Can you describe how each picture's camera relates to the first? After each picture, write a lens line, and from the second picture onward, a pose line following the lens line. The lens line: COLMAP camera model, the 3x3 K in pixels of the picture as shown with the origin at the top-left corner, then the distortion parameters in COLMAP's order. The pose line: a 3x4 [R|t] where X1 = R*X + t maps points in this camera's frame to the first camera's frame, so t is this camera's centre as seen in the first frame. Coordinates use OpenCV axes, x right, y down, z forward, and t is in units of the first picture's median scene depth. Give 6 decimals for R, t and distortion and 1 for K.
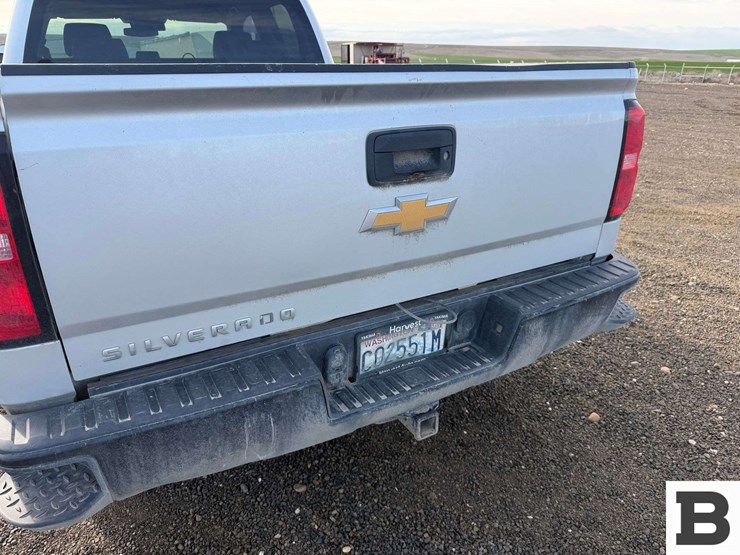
lens RADIAL K [[530.6, 0, 375.3], [0, 530.6, 281.5], [0, 0, 1]] dist [0.053553, -0.076384]
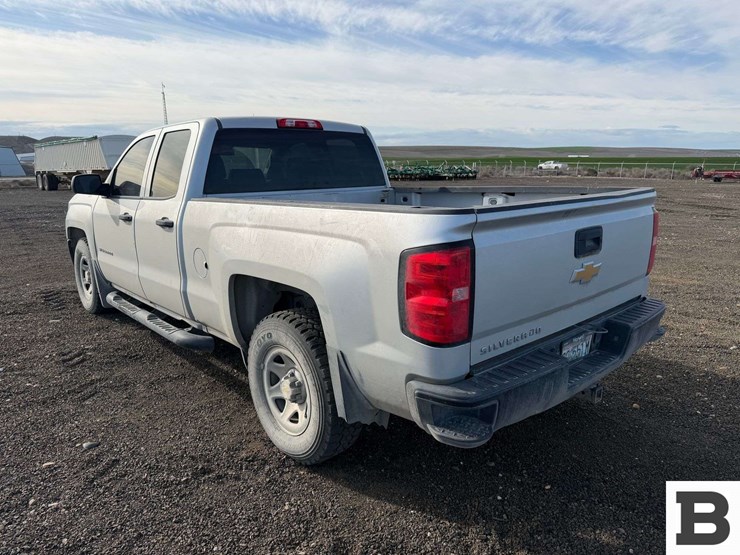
lens RADIAL K [[539.7, 0, 365.9], [0, 539.7, 284.9], [0, 0, 1]] dist [0.001366, 0.007382]
pose [[0.977554, -0.054389, 0.203545, -0.943586], [0.085616, 0.985289, -0.147905, 0.112545], [-0.192507, 0.162011, 0.967829, -0.585079]]
